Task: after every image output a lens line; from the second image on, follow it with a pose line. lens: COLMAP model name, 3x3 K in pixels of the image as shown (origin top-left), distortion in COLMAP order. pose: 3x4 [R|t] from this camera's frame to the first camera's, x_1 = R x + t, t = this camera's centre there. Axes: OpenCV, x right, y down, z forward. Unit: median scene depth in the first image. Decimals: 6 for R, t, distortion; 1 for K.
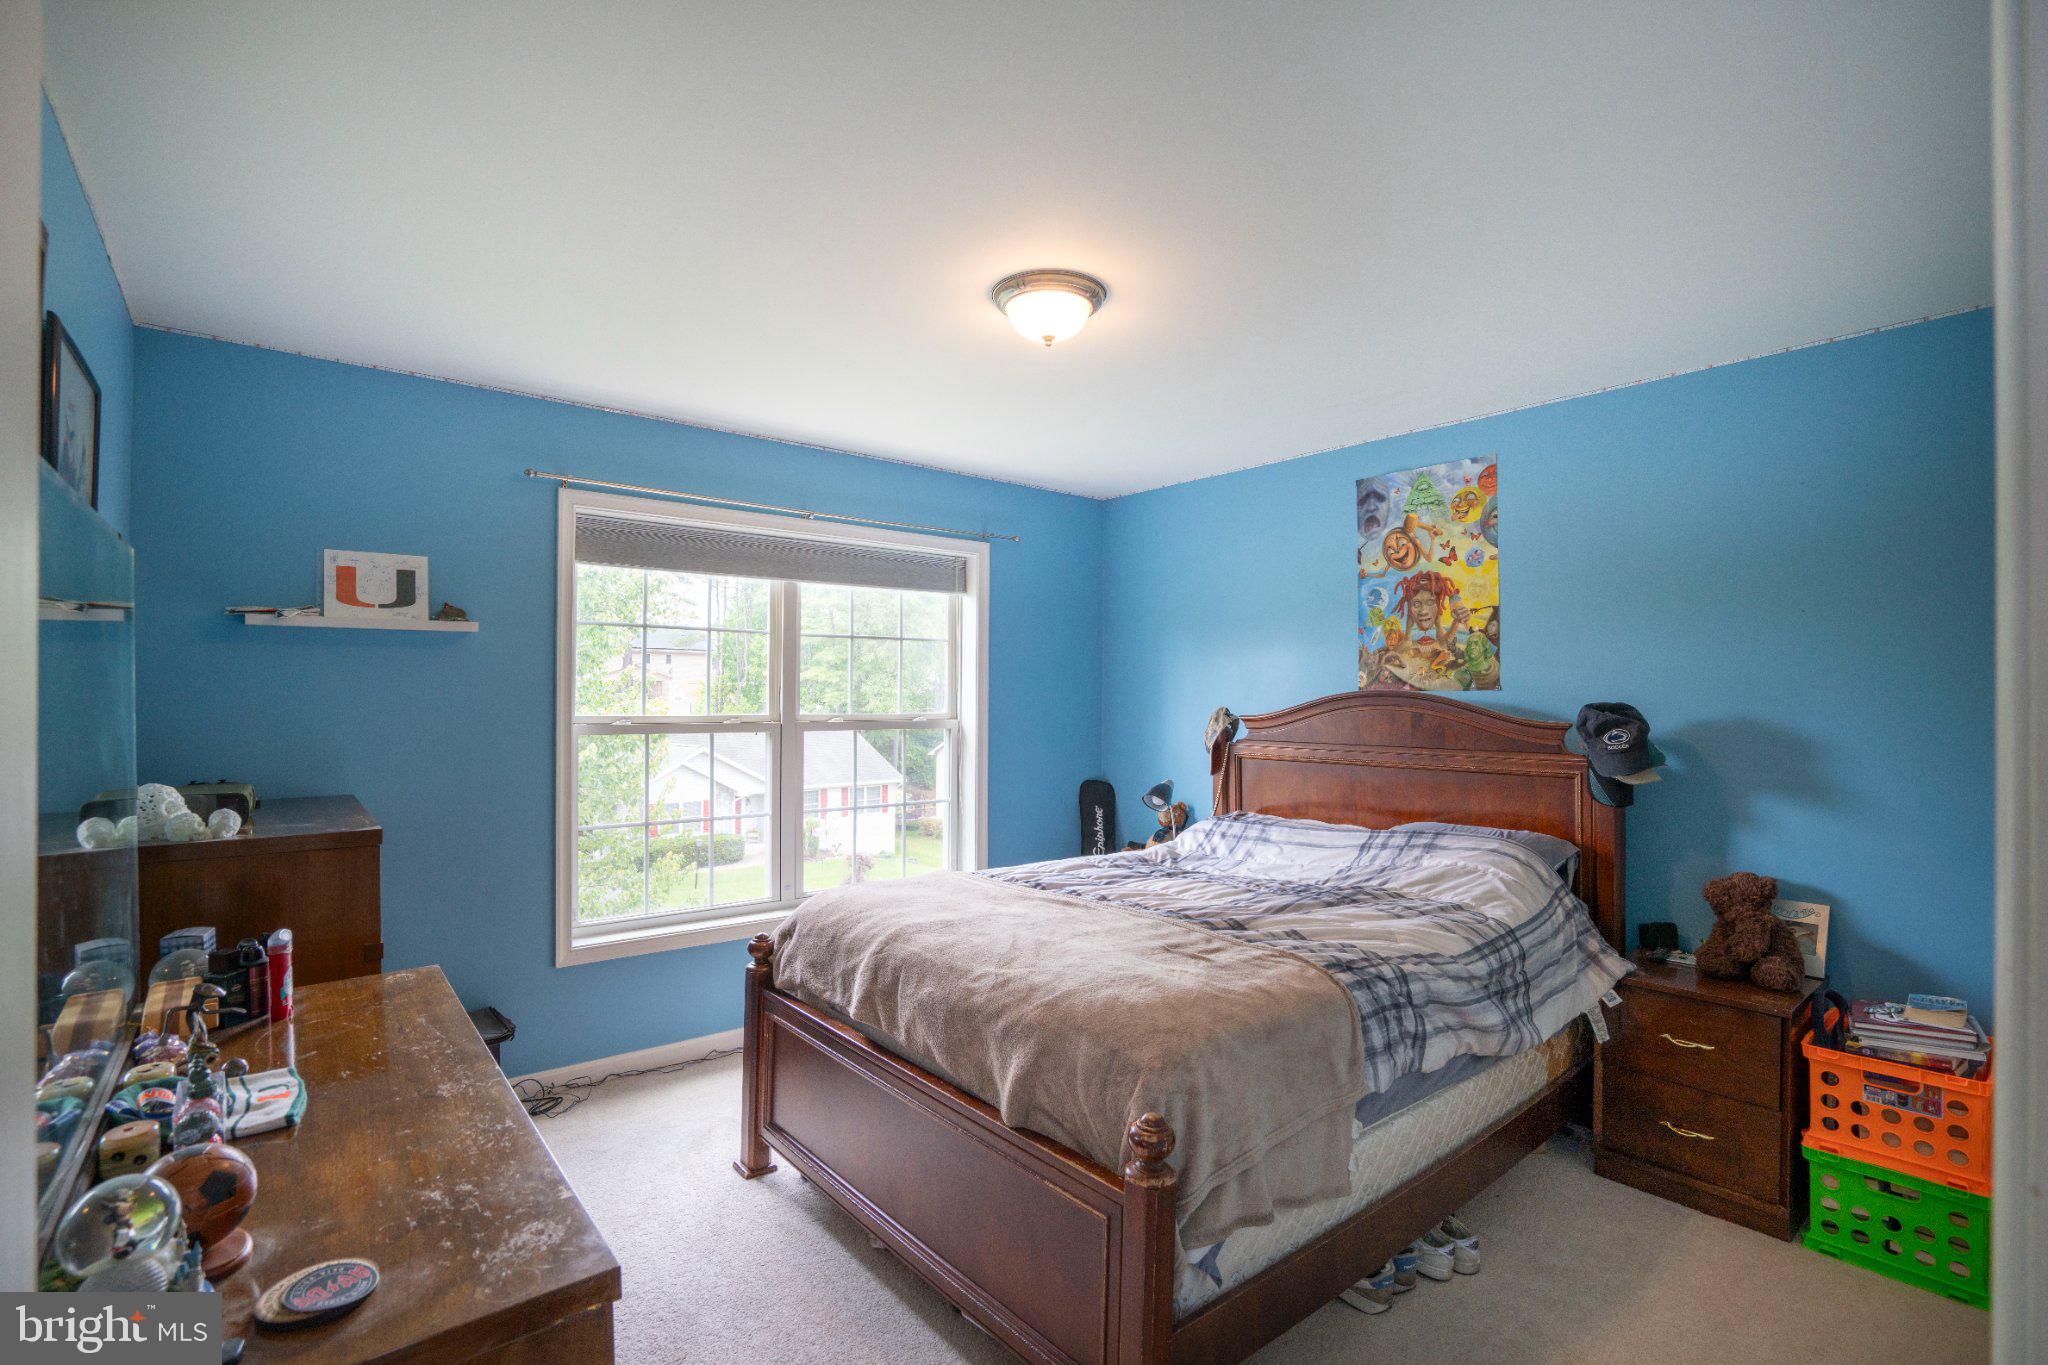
lens RADIAL K [[945.6, 0, 1020.7], [0, 945.6, 688.8], [0, 0, 1]] dist [-0.067958, 0.031131]
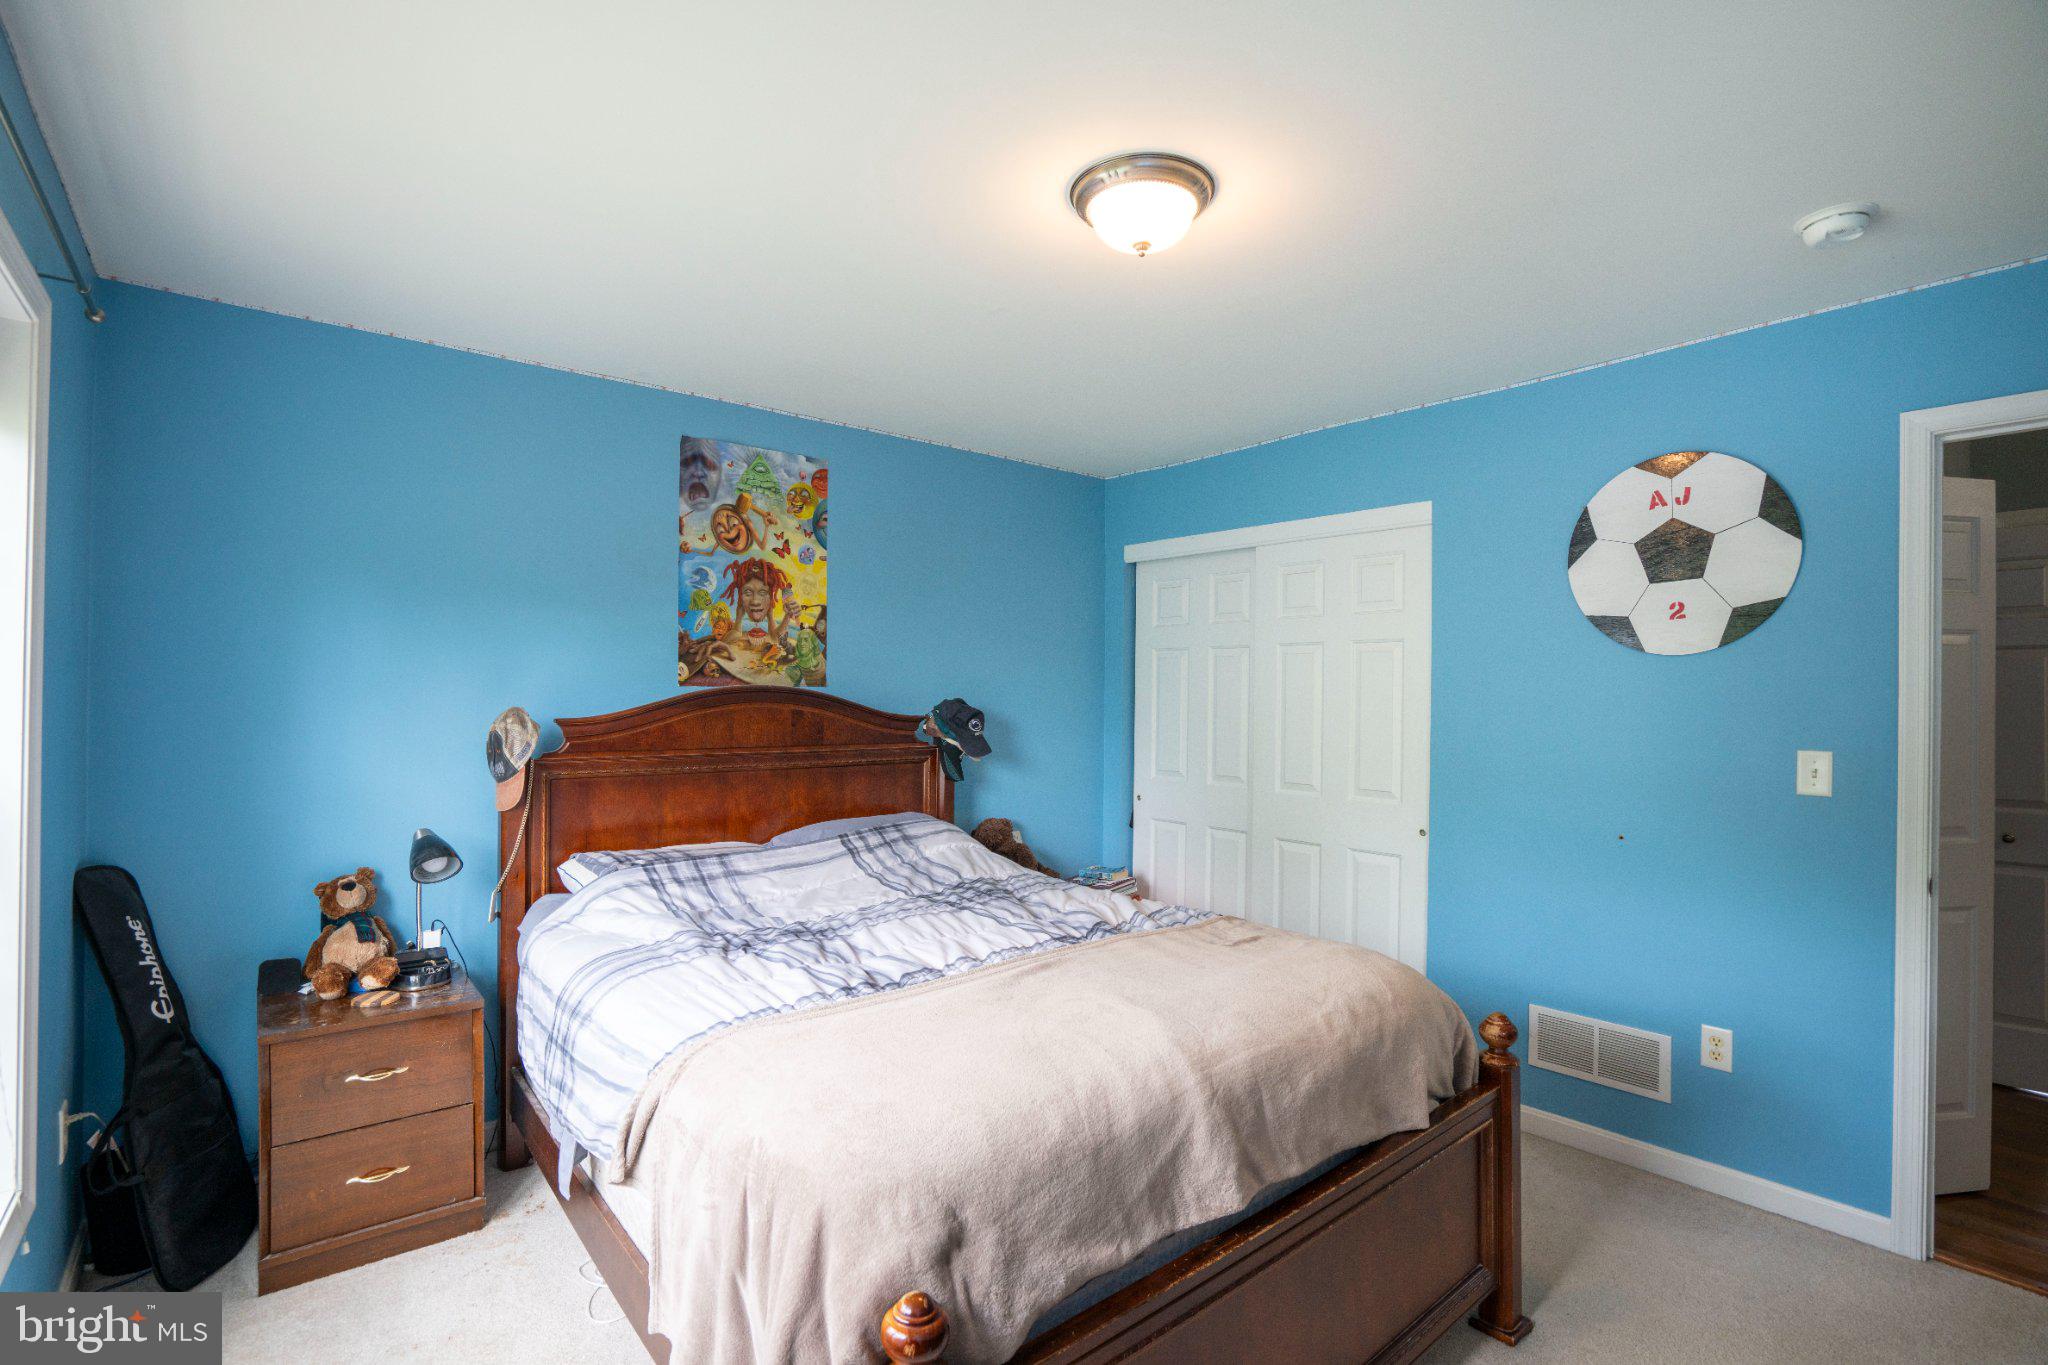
lens RADIAL K [[945.6, 0, 1020.7], [0, 945.6, 688.8], [0, 0, 1]] dist [-0.067958, 0.031131]
pose [[0.002075, 0.004489, 0.999988, -0.514679], [-0.012931, 0.999906, -0.004462, 0.005559], [-0.999914, -0.012921, 0.002133, 0.739545]]
